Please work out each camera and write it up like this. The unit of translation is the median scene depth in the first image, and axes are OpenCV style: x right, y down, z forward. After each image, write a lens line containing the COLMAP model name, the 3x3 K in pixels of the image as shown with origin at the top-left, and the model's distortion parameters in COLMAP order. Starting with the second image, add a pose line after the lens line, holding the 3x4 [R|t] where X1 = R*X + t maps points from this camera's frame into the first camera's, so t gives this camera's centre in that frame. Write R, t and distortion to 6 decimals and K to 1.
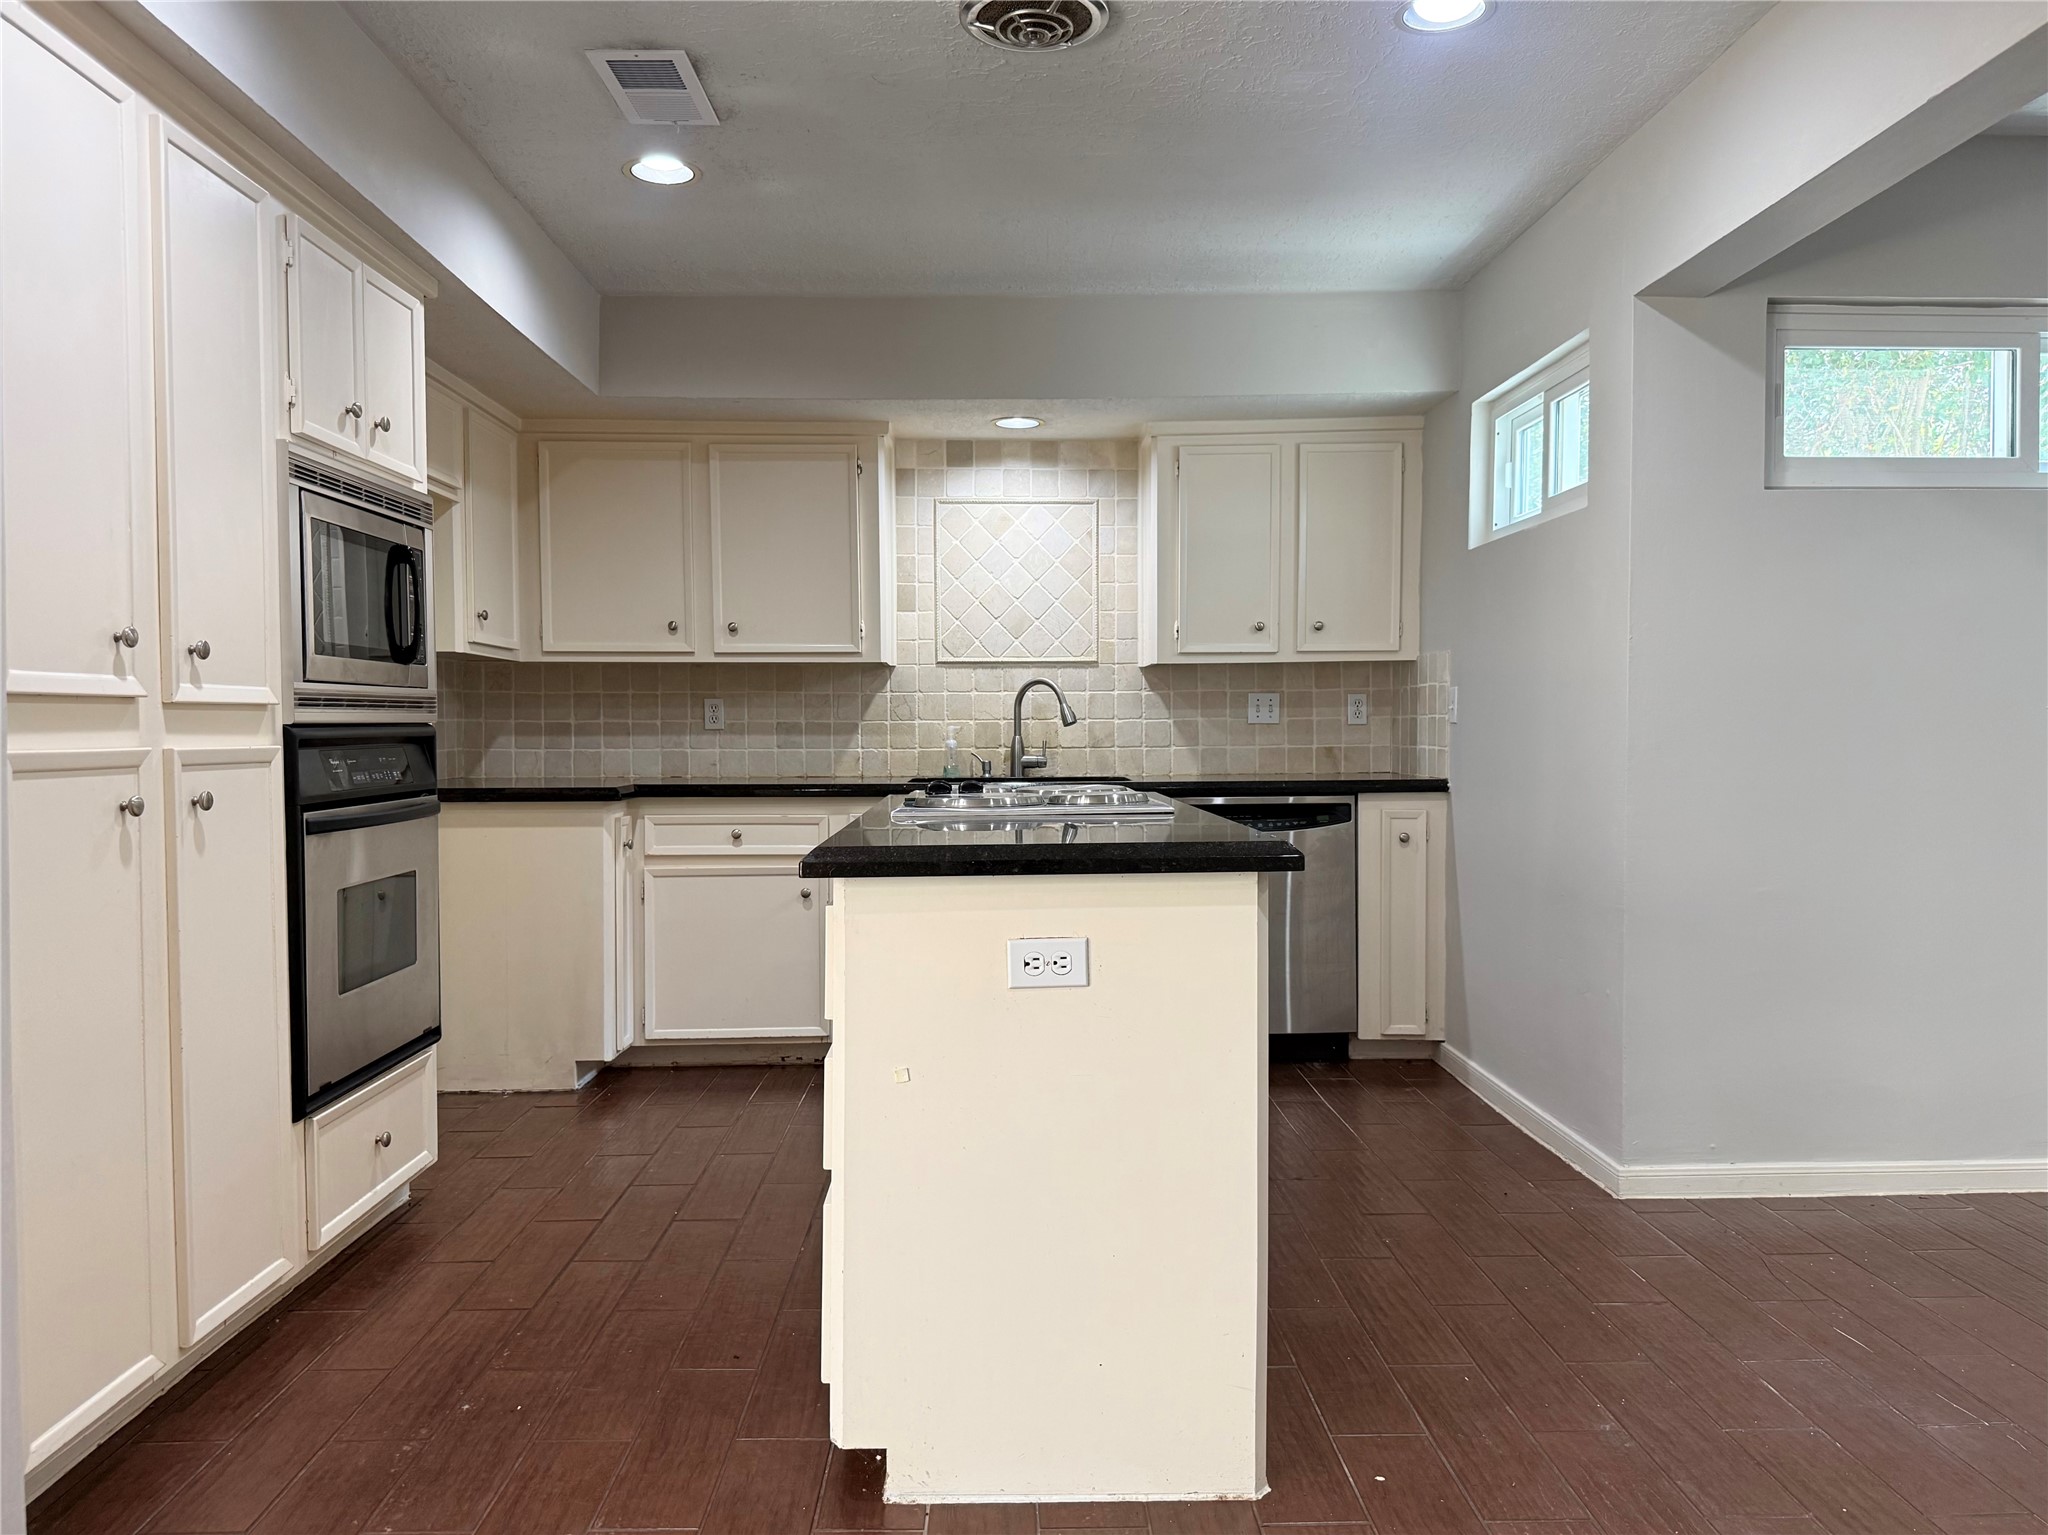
lens RADIAL K [[1449.7, 0, 1037.2], [0, 1449.7, 771.8], [0, 0, 1]] dist [0.084269, -0.010322]
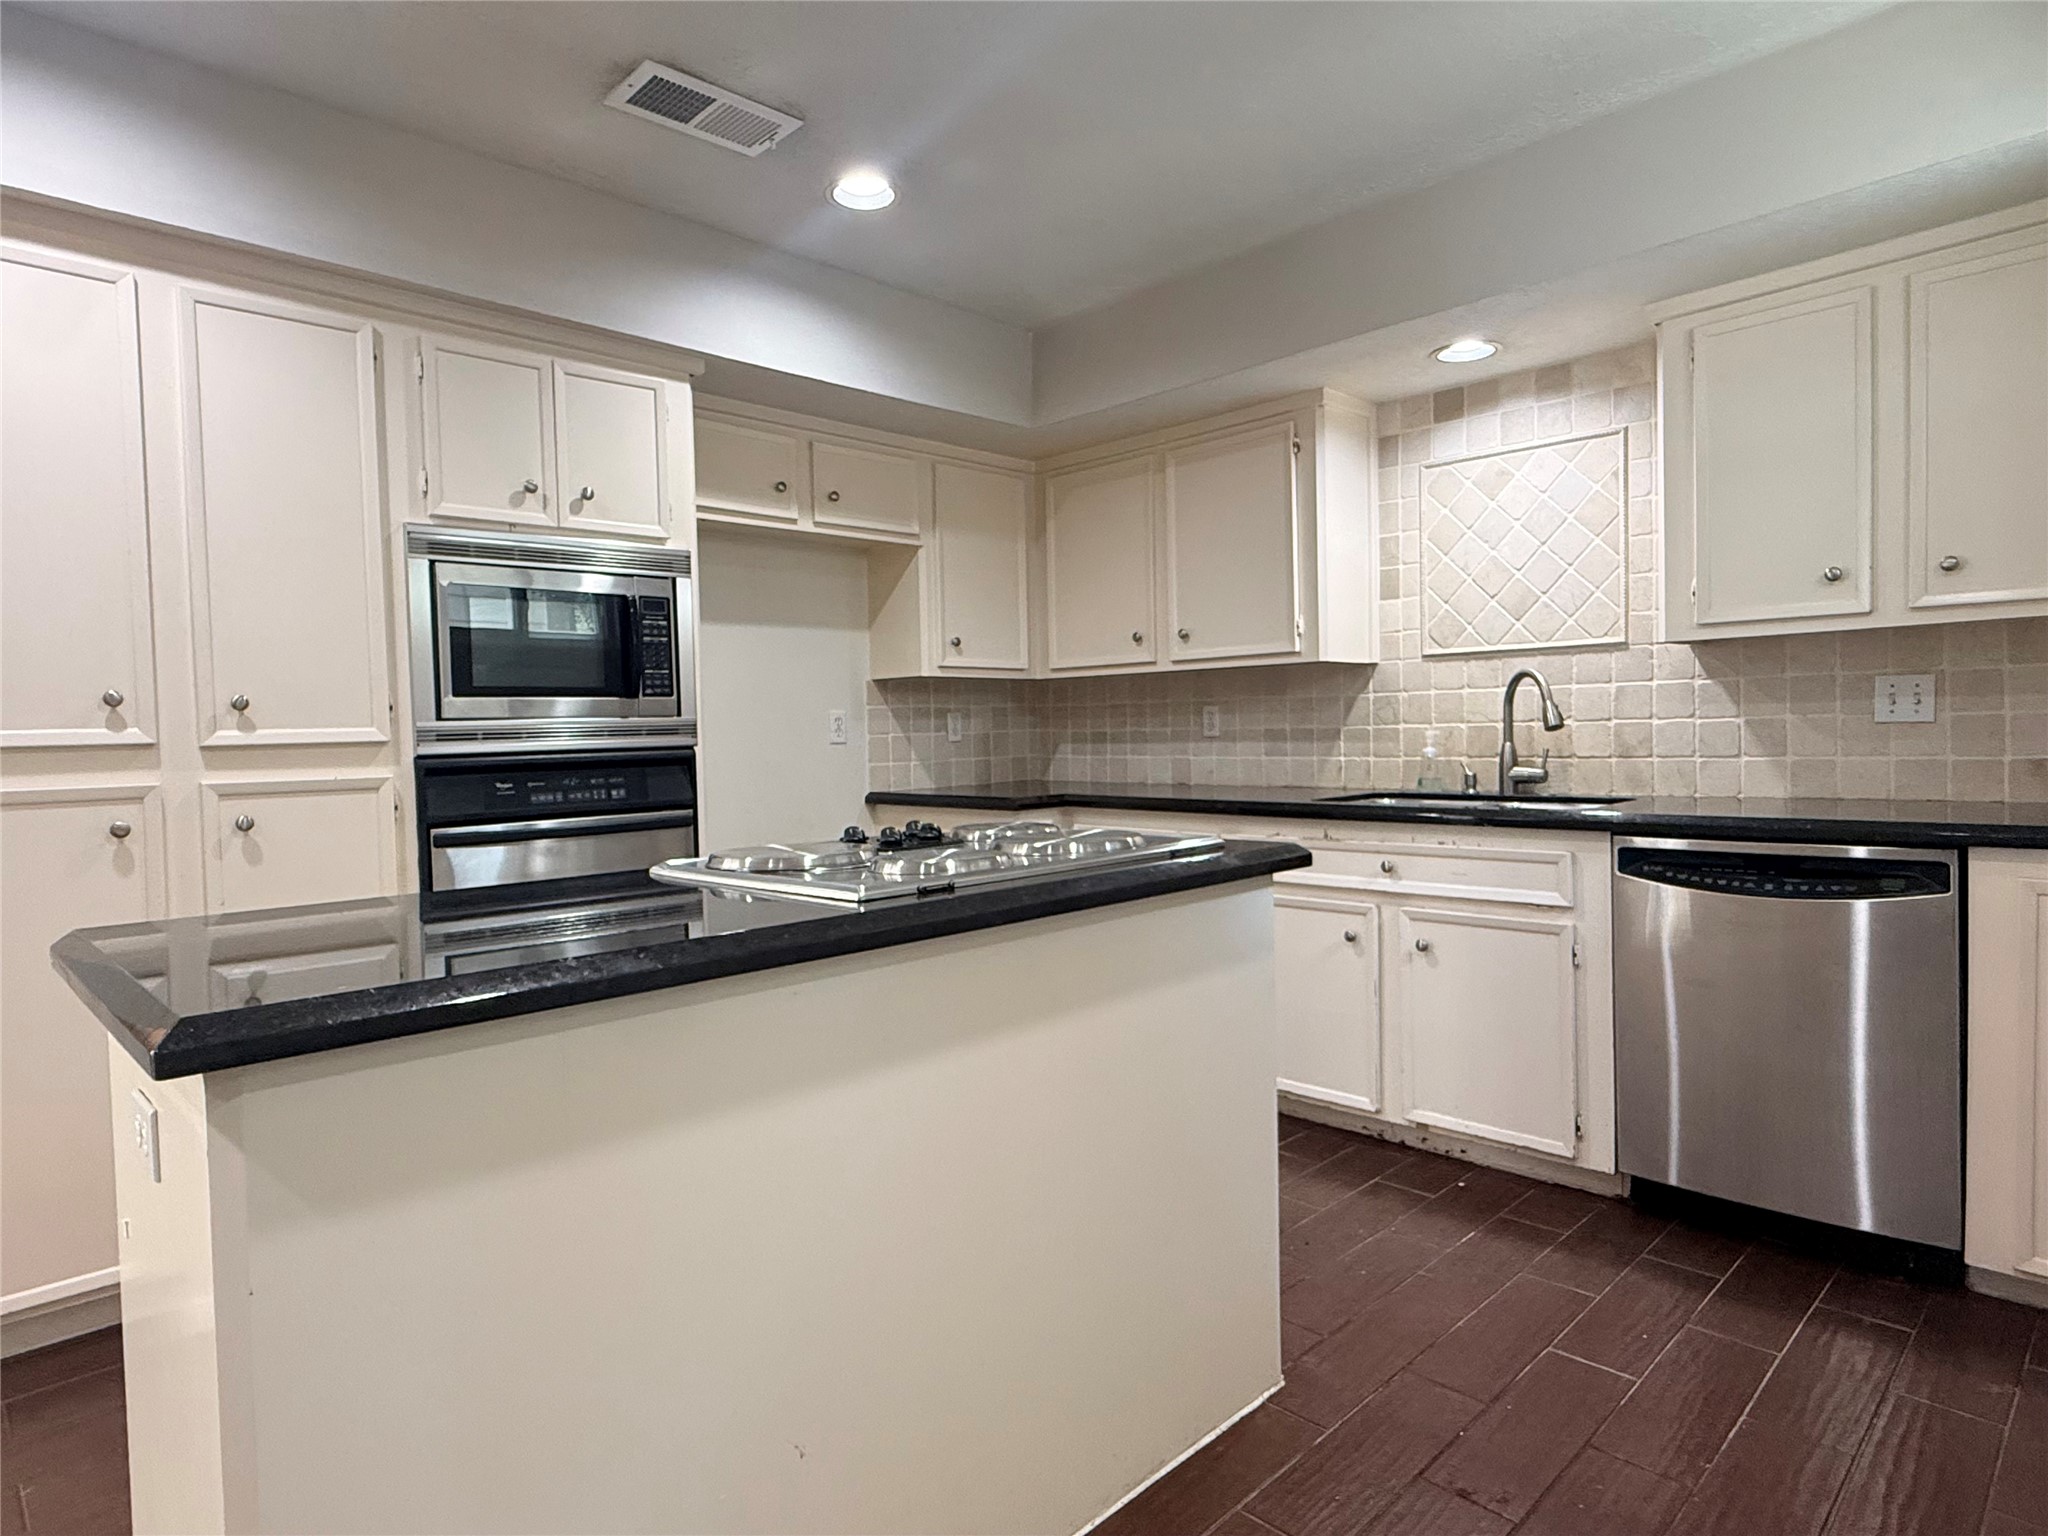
lens RADIAL K [[1152.3, 0, 1022.4], [0, 1152.3, 758.8], [0, 0, 1]] dist [0.003239, -0.004378]
pose [[0.679392, 0.008523, -0.733726, 0.268665], [-0.003058, 0.999957, 0.008784, -0.020467], [0.733769, -0.003724, 0.679388, 0.369564]]
